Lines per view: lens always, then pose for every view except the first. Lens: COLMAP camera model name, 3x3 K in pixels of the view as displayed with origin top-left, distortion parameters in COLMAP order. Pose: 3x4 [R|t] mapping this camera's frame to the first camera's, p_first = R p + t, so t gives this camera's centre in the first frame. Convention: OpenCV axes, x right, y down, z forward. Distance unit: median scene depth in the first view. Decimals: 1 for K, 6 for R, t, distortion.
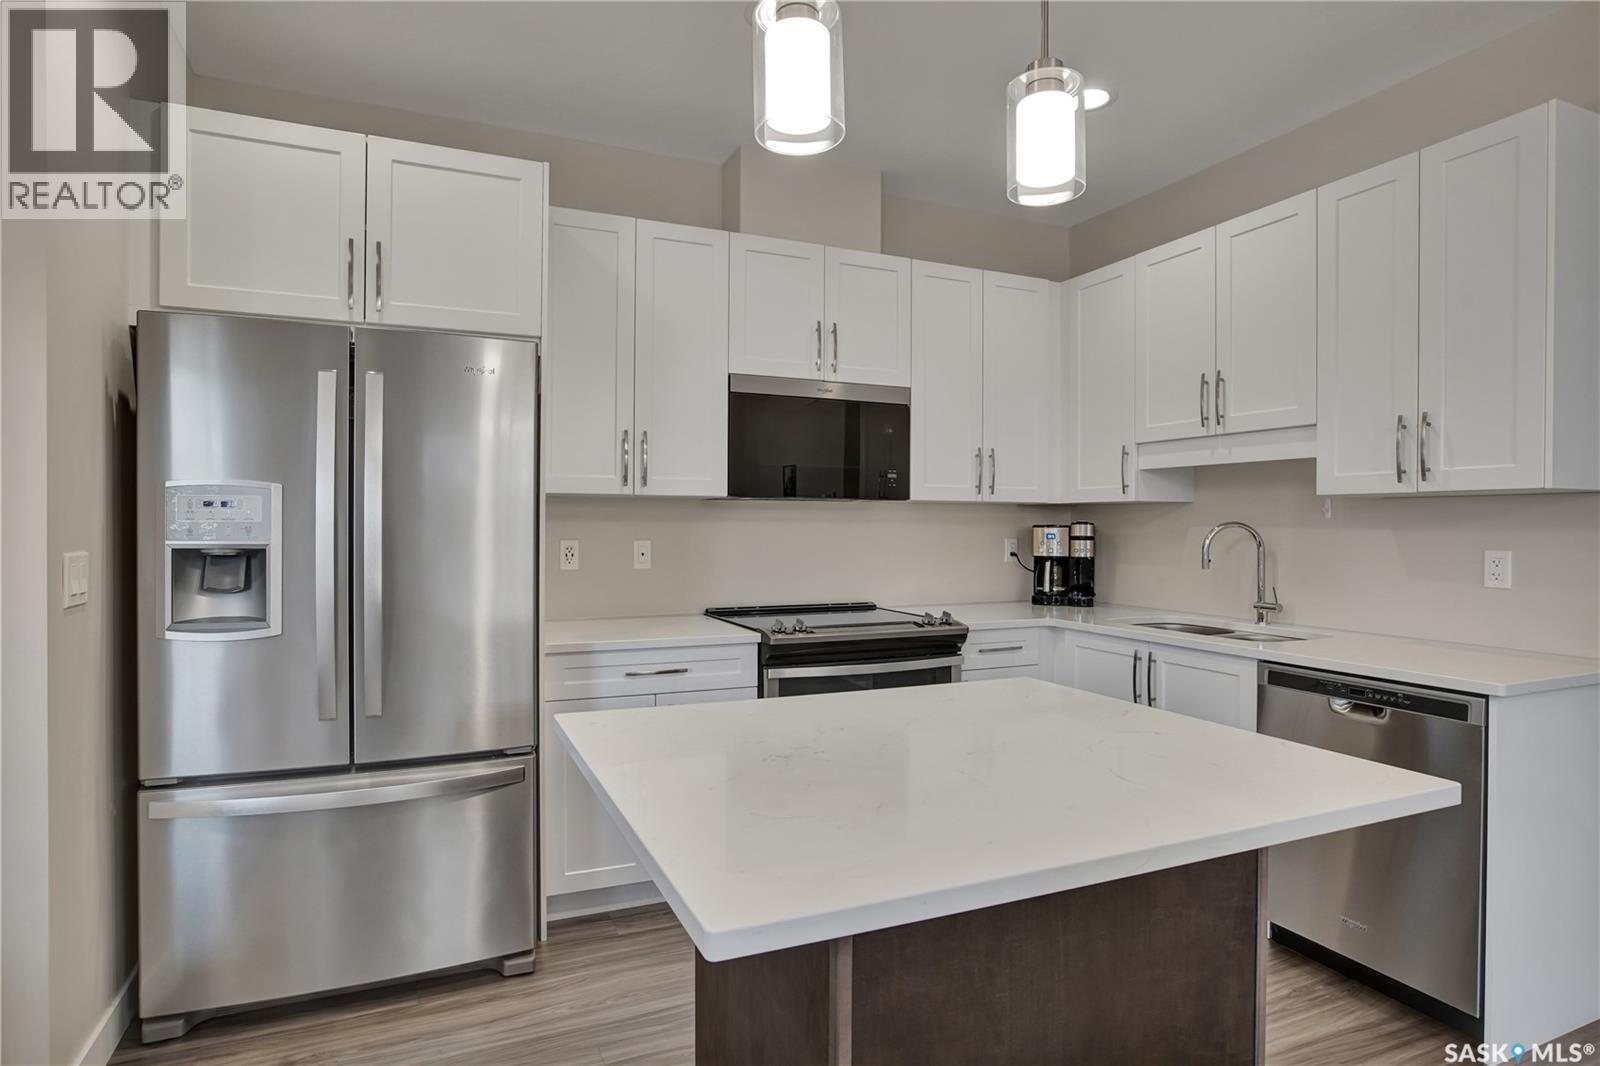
lens RADIAL K [[834.2, 0, 800.0], [0, 834.2, 533.0], [0, 0, 1]] dist [-0.002336, -0.000092]
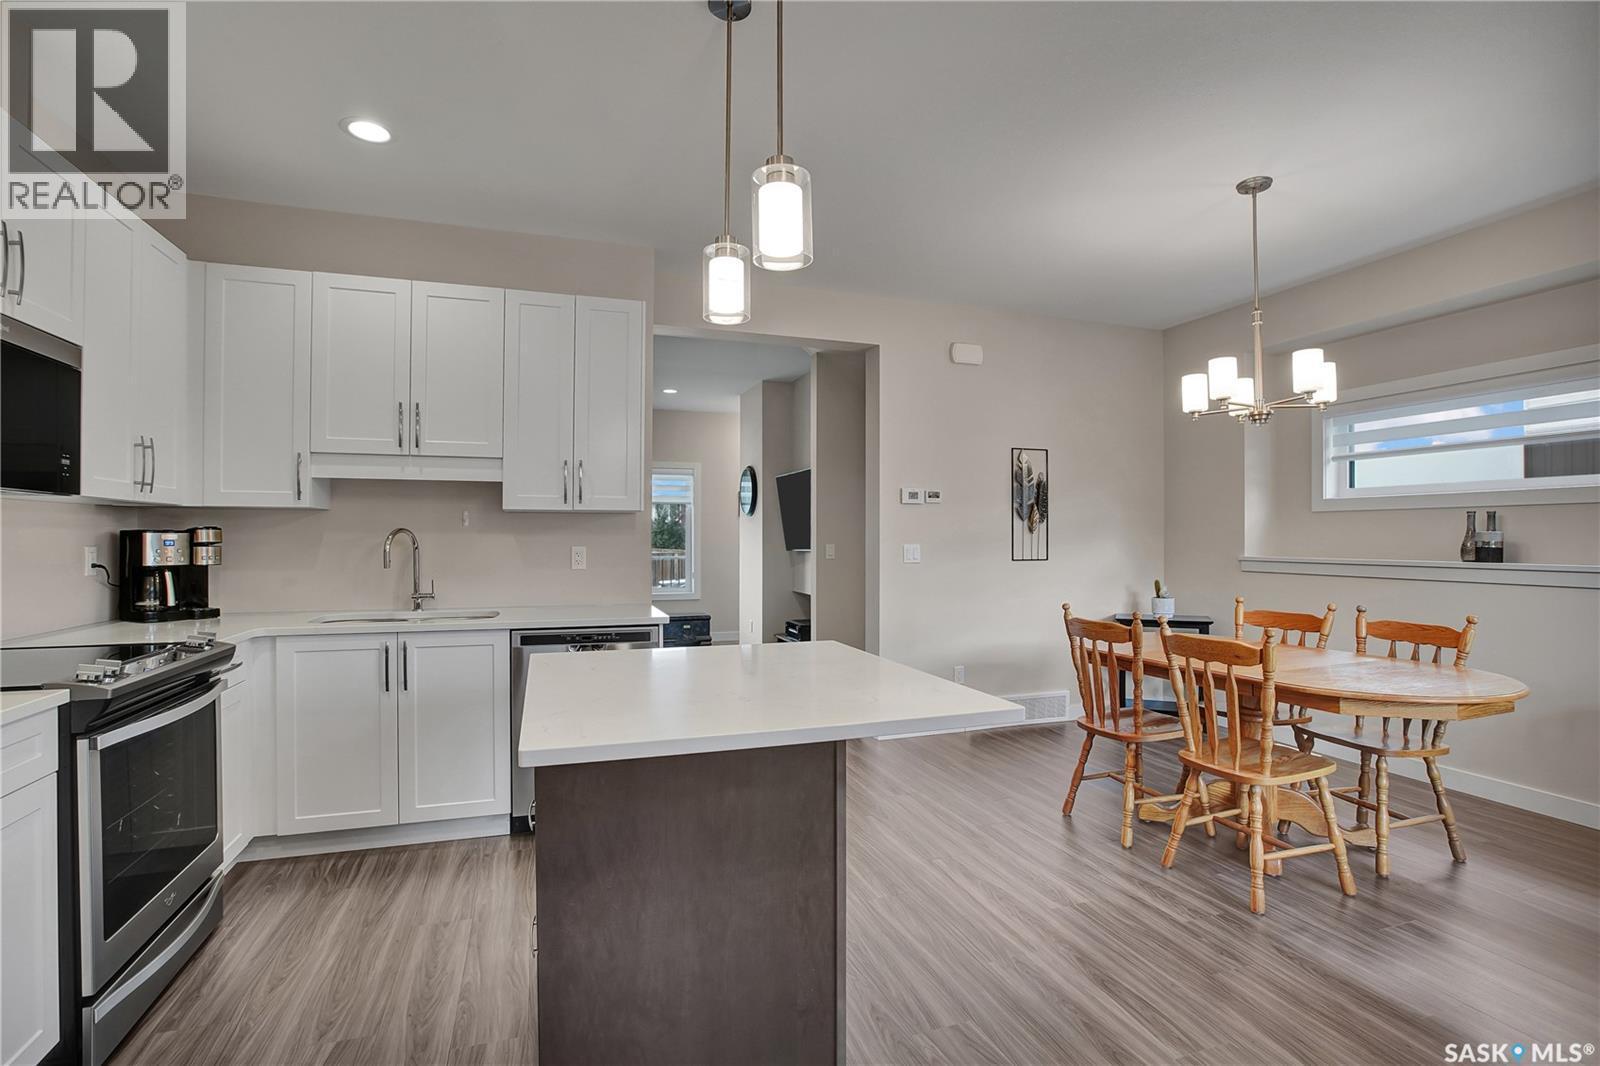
lens RADIAL K [[789.3, 0, 809.4], [0, 789.3, 545.4], [0, 0, 1]] dist [-0.019529, 0.000845]
pose [[0.105870, -0.014181, 0.994279, -0.537703], [0.006177, 0.999888, 0.013604, -0.000215], [-0.994361, 0.004701, 0.105946, 0.297650]]
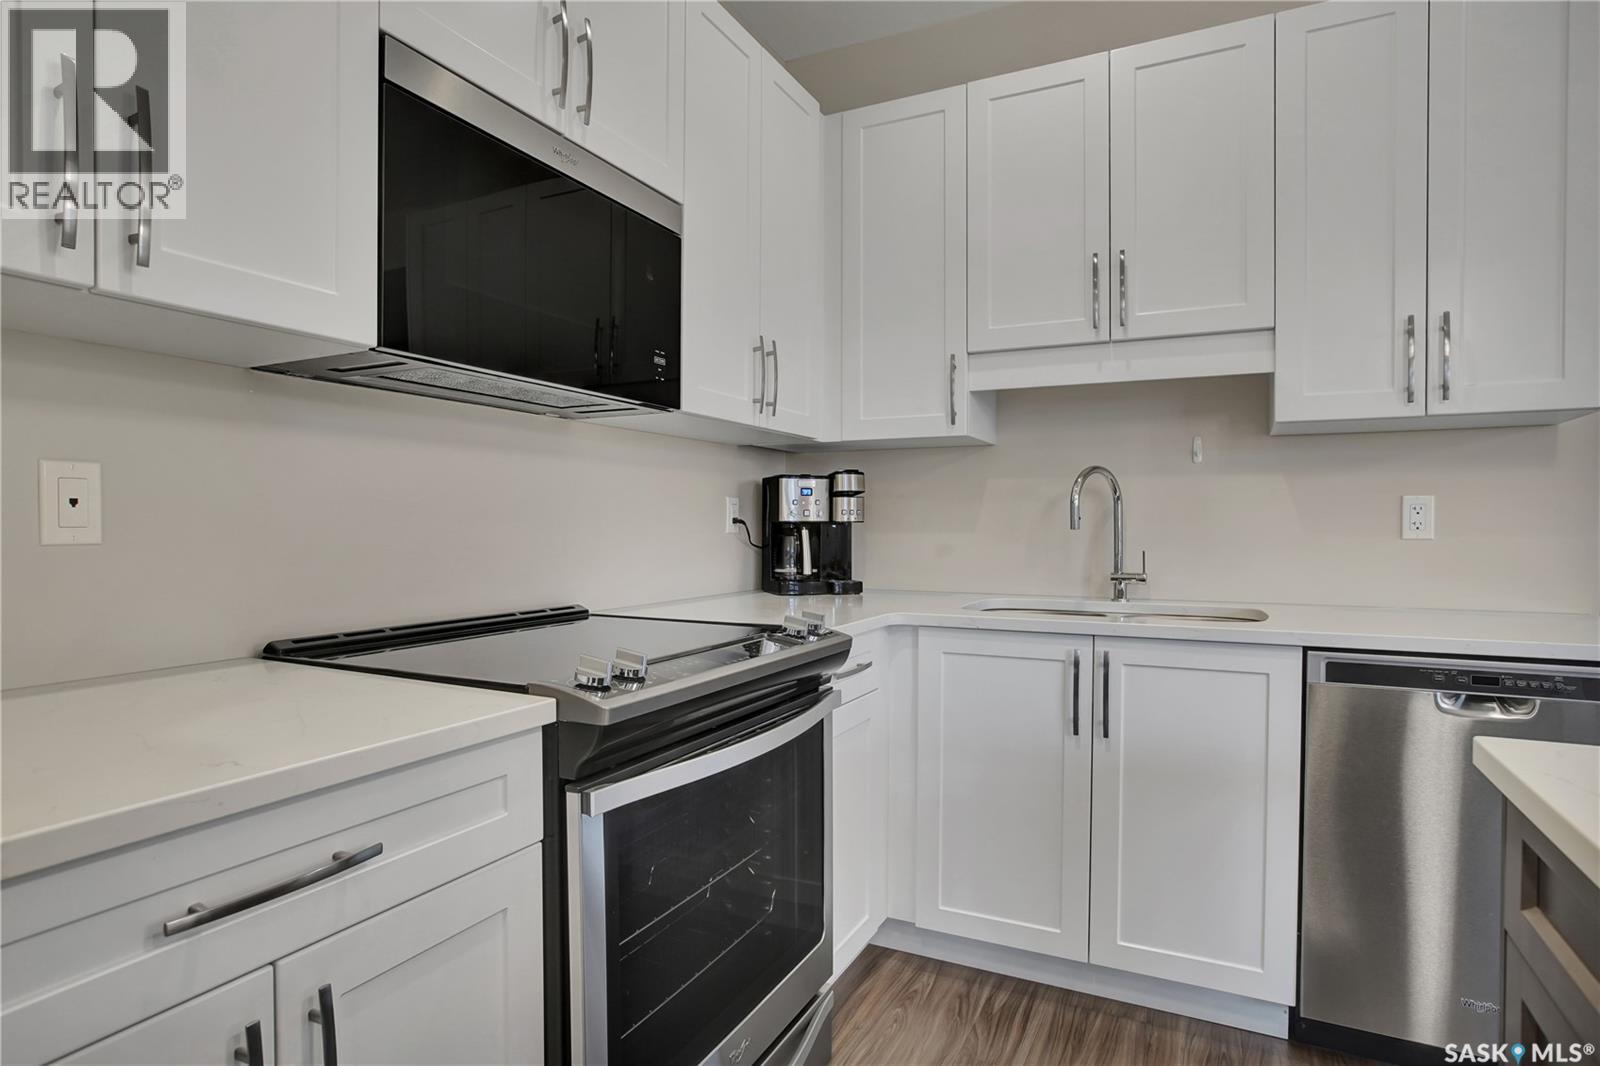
lens RADIAL K [[877.7, 0, 776.1], [0, 877.7, 533.7], [0, 0, 1]] dist [-0.033908, 0.001690]
pose [[0.790909, -0.009365, 0.611863, -0.182647], [0.006363, 0.999955, 0.007080, 0.039590], [-0.611901, -0.001706, 0.790932, 0.557650]]
